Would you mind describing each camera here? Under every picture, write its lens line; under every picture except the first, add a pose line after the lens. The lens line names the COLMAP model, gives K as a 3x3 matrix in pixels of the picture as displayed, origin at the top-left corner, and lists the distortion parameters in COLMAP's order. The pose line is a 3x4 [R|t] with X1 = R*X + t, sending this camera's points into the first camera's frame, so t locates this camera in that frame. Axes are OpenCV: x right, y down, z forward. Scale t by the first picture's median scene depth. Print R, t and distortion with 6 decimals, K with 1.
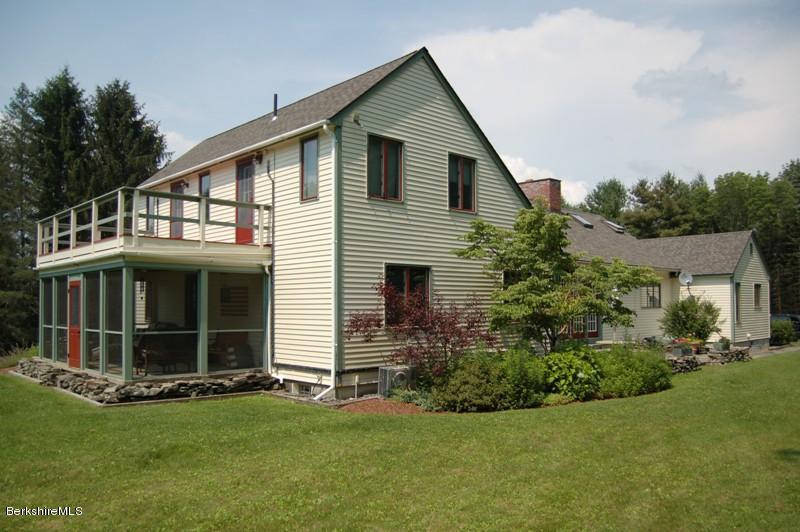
lens RADIAL K [[627.1, 0, 397.7], [0, 627.1, 287.2], [0, 0, 1]] dist [-0.075980, 0.008532]
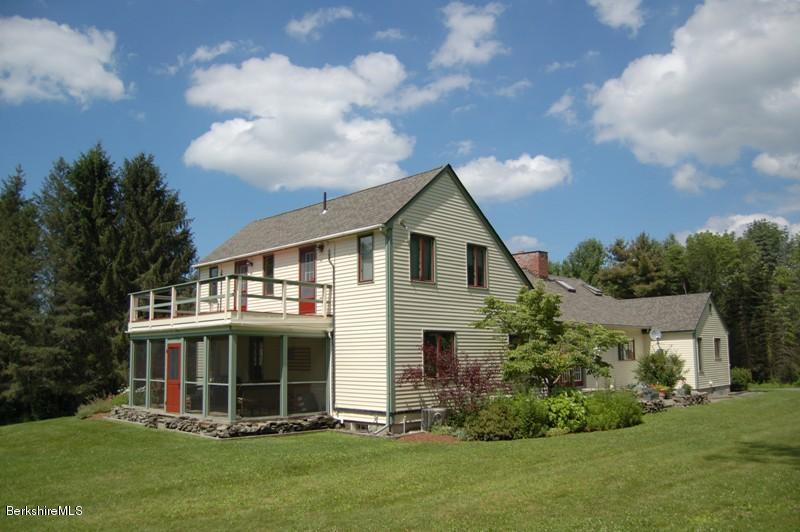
lens RADIAL K [[627.1, 0, 397.7], [0, 627.1, 287.2], [0, 0, 1]] dist [-0.075980, 0.008532]
pose [[0.999552, -0.002506, 0.029815, -0.105952], [0.004914, 0.996705, -0.080967, -0.020169], [-0.029514, 0.081077, 0.996271, -0.298484]]
